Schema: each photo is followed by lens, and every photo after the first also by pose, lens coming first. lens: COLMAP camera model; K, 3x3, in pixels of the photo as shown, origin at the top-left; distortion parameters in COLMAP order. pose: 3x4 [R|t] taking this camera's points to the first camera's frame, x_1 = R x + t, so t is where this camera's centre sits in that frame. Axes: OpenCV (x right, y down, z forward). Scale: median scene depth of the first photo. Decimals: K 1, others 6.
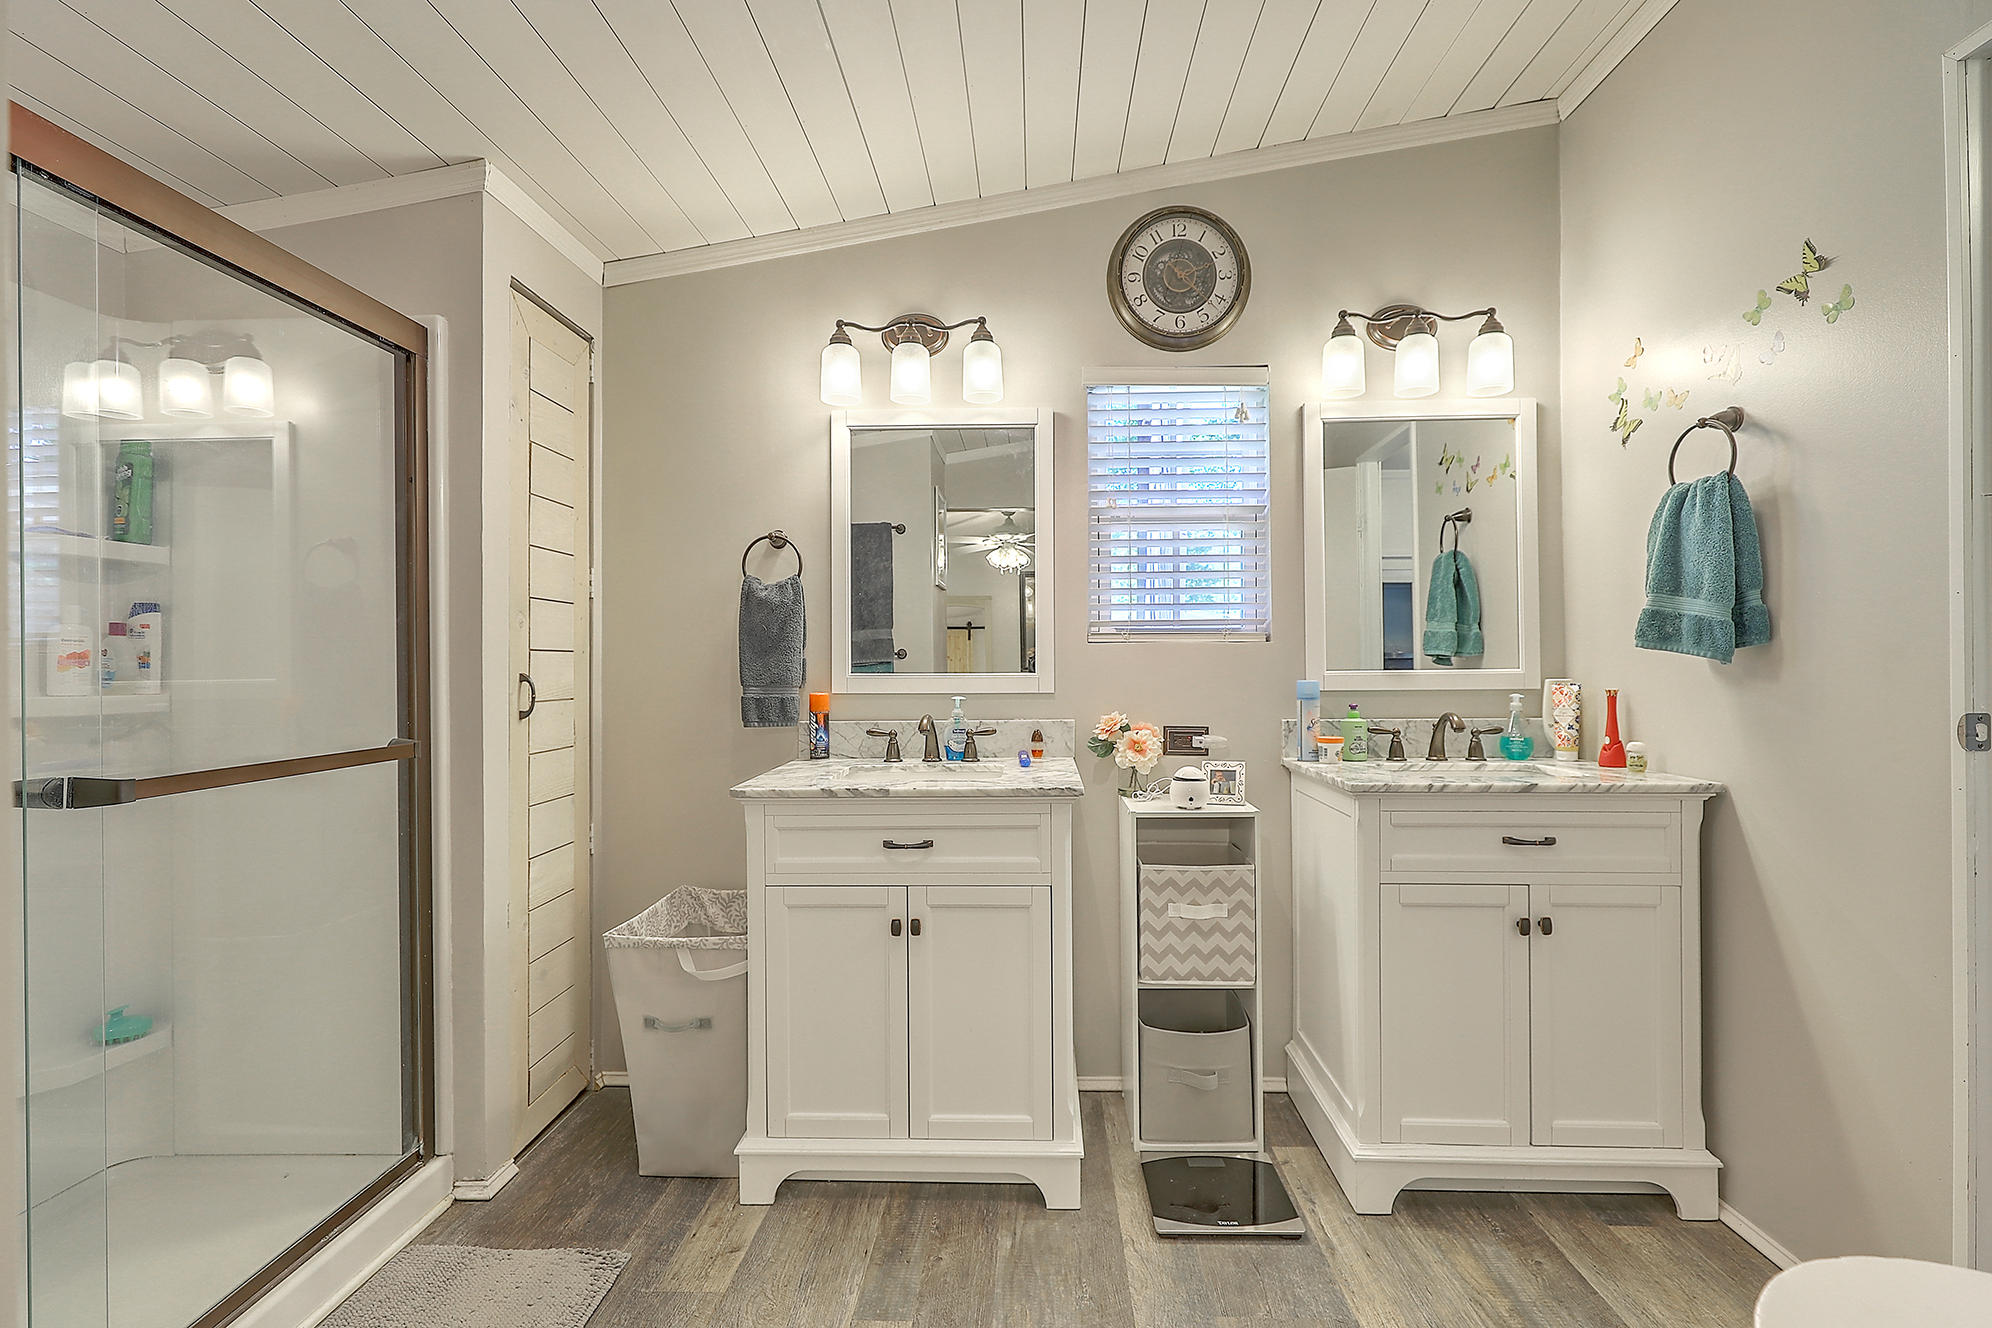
lens RADIAL K [[914.5, 0, 1000.6], [0, 914.5, 650.3], [0, 0, 1]] dist [-0.000707, 0.001676]
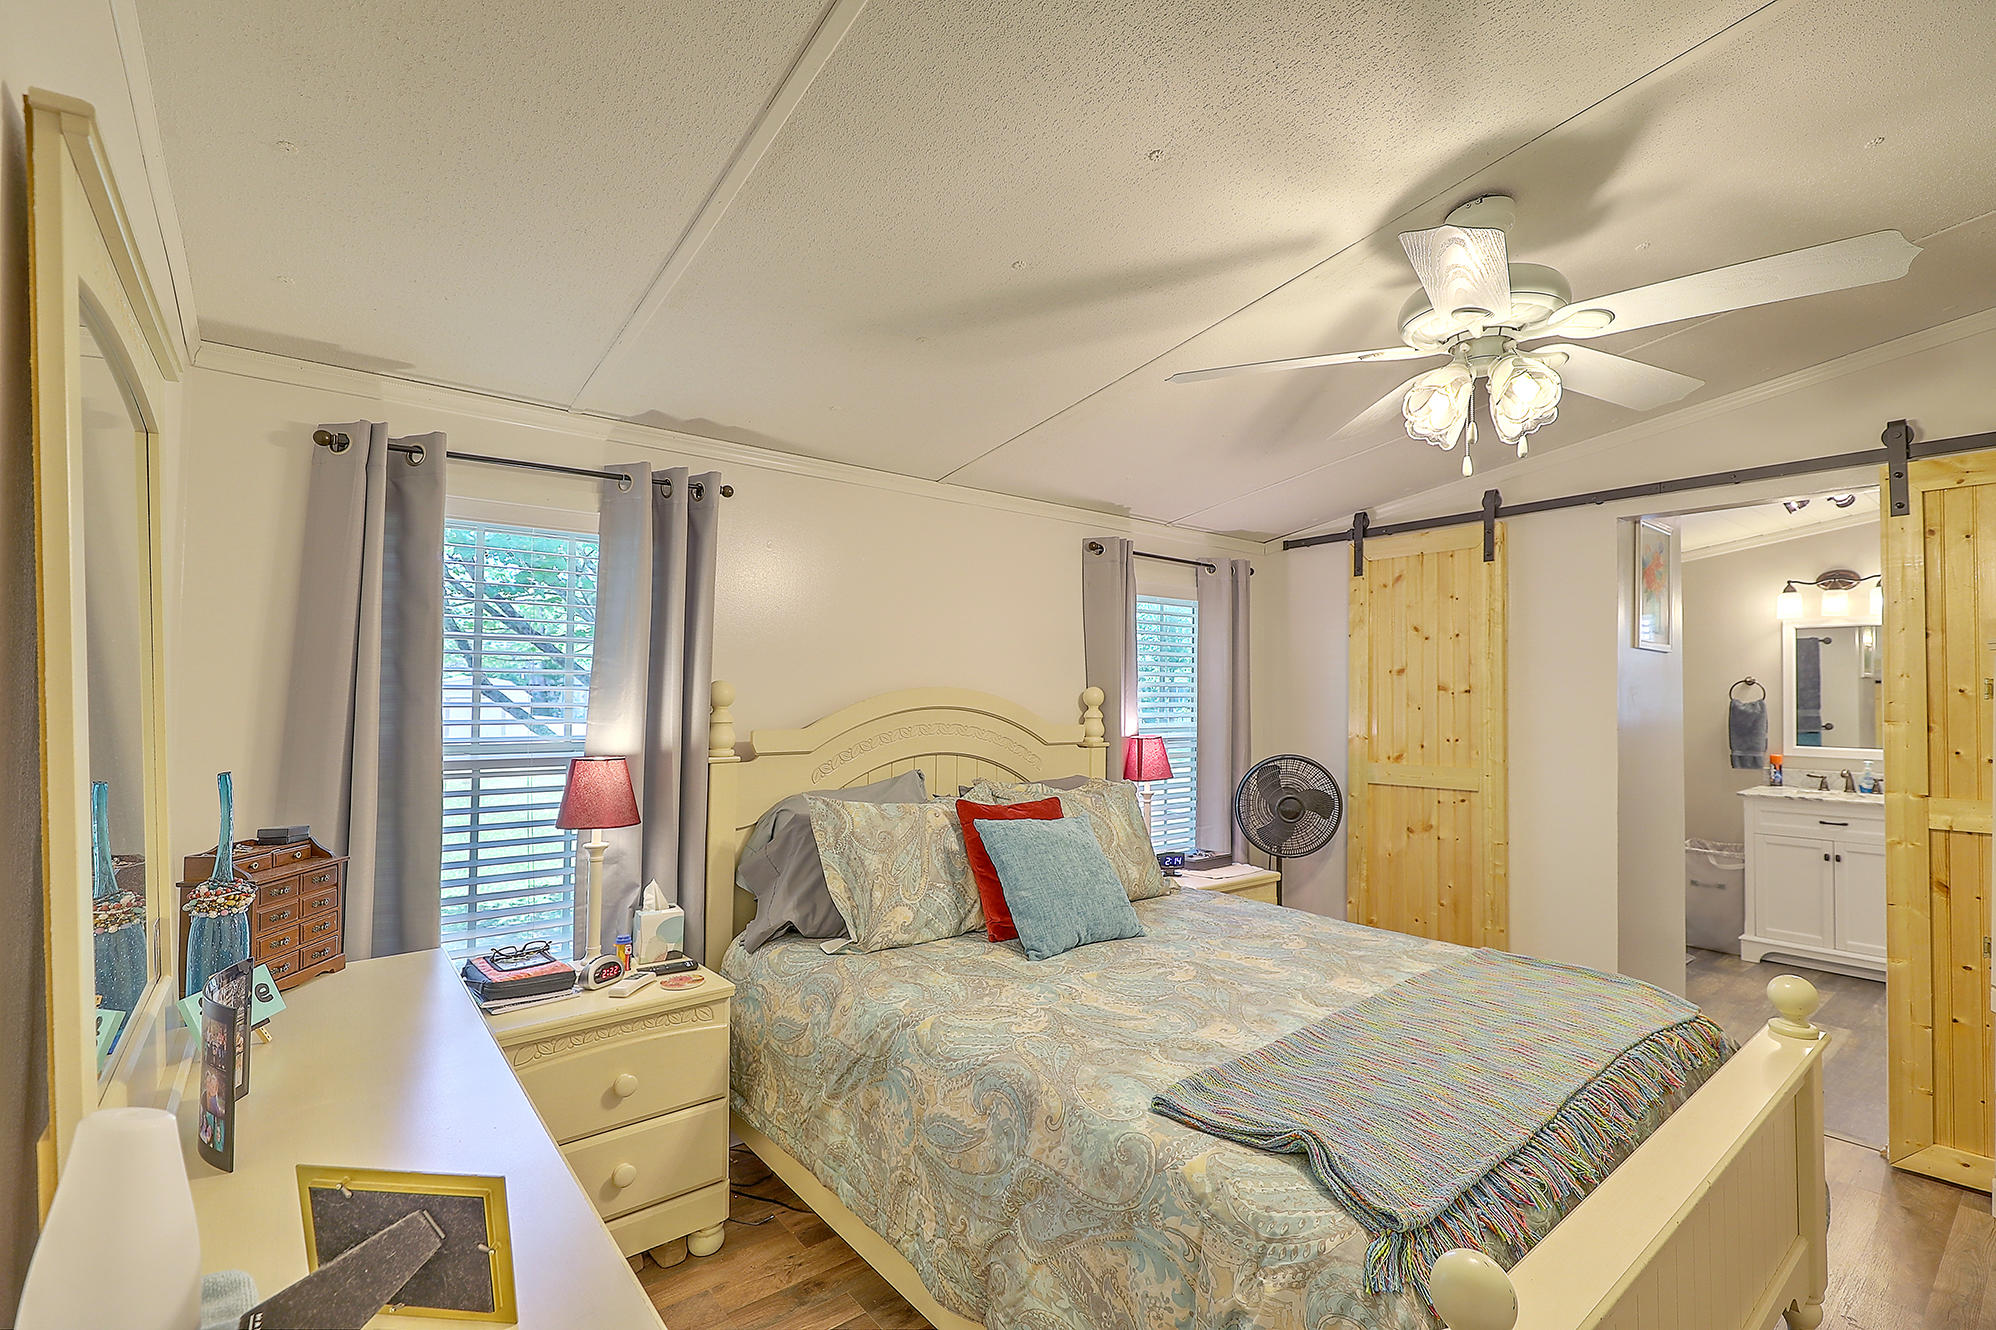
lens RADIAL K [[916.3, 0, 976.1], [0, 916.3, 669.3], [0, 0, 1]] dist [-0.000707, 0.001676]
pose [[0.655286, -0.006024, -0.755357, 0.194225], [-0.005952, 0.999896, -0.013137, -0.113680], [0.755357, 0.013104, 0.655182, -1.812832]]
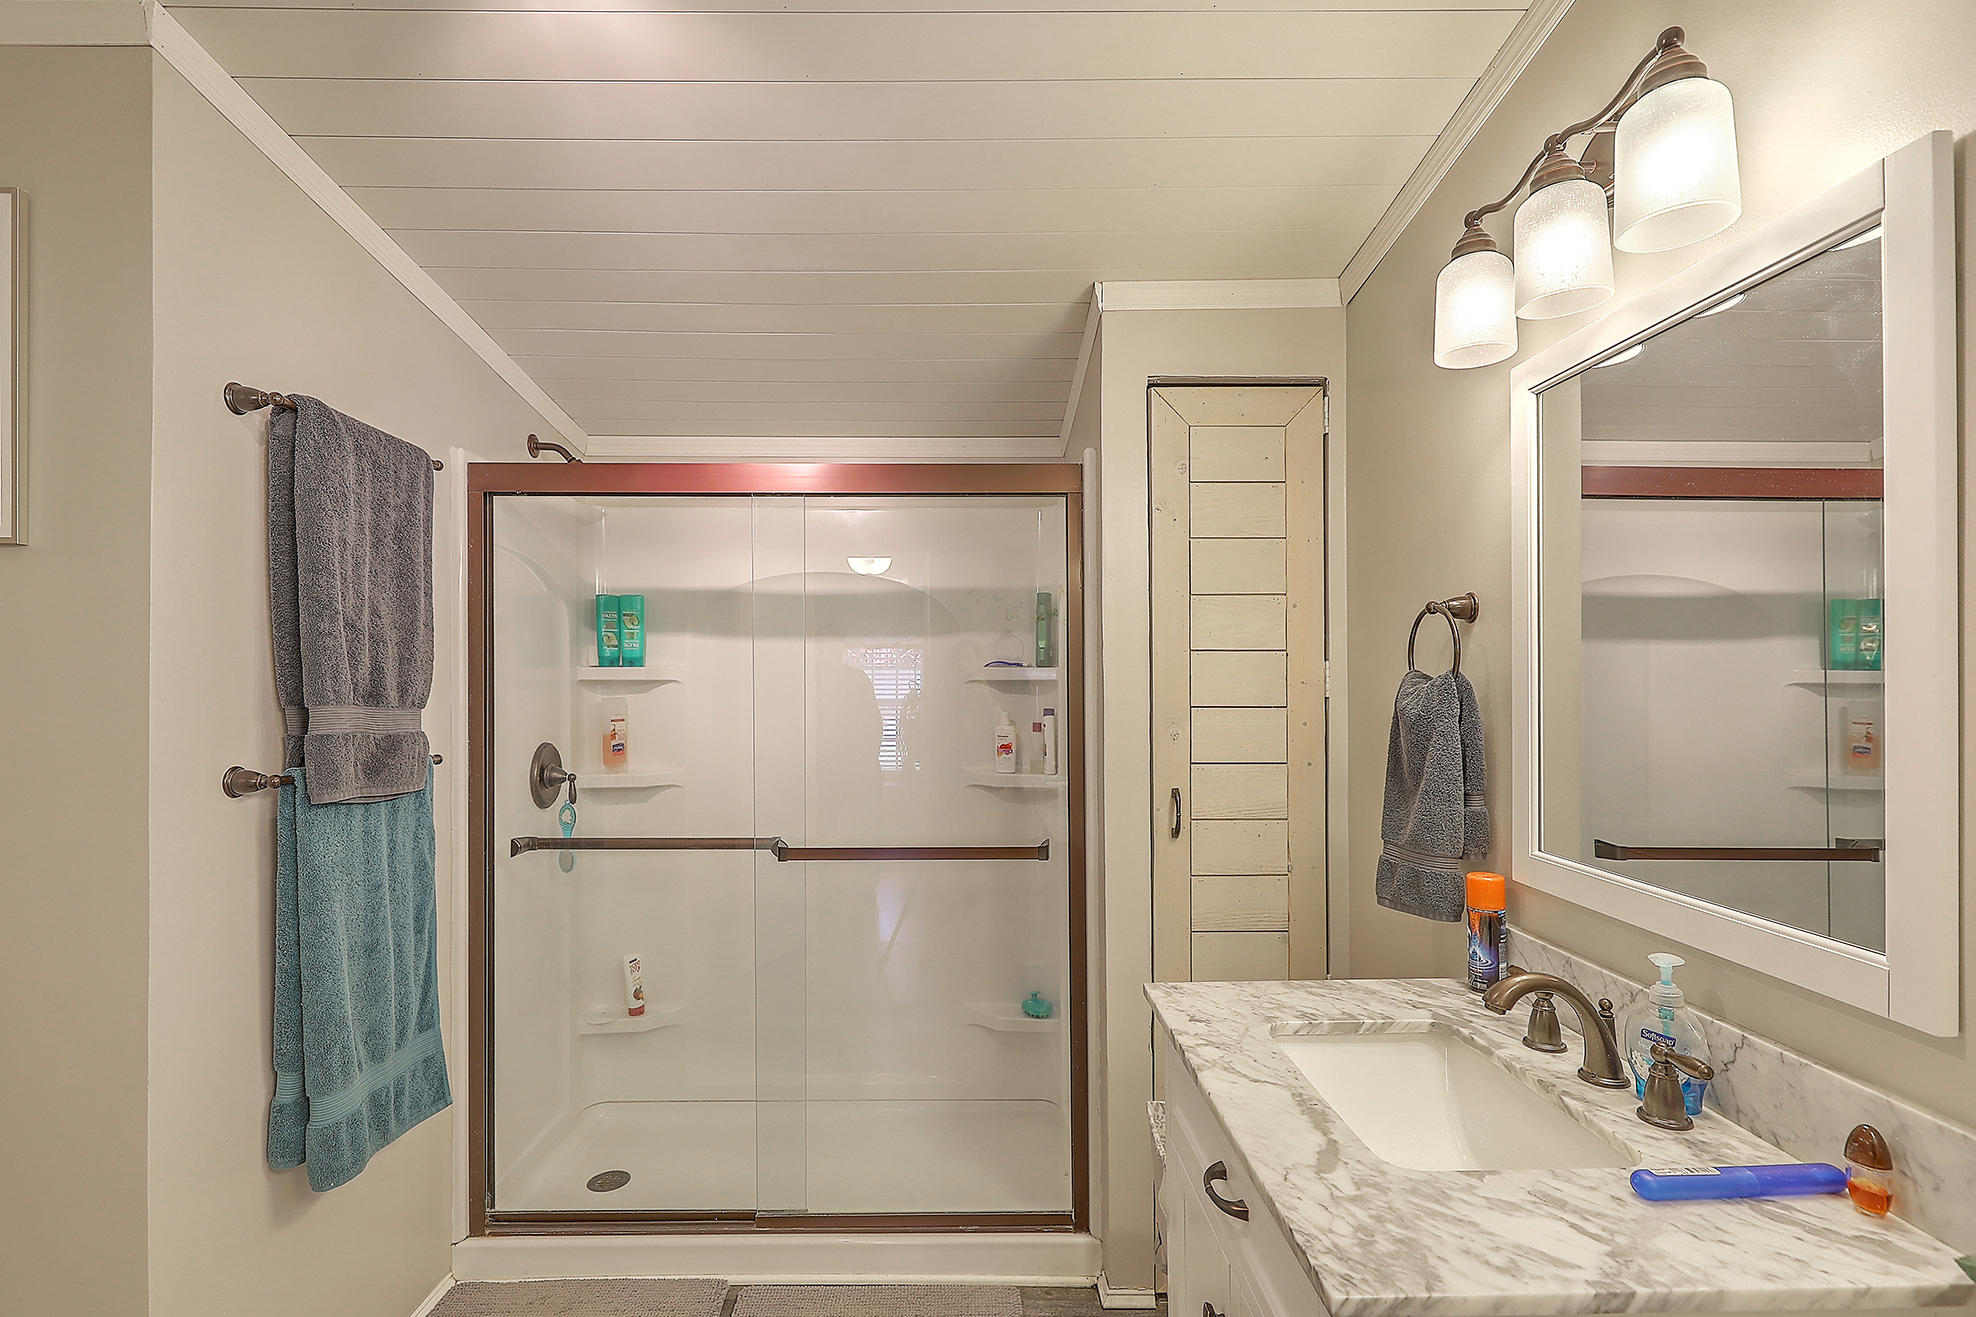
lens RADIAL K [[907.1, 0, 981.0], [0, 907.1, 677.8], [0, 0, 1]] dist [-0.000707, 0.001676]
pose [[0.053137, 0.000856, -0.998587, 0.357963], [0.010606, 0.999943, 0.001421, -0.082484], [0.998531, -0.010666, 0.053125, 0.668682]]
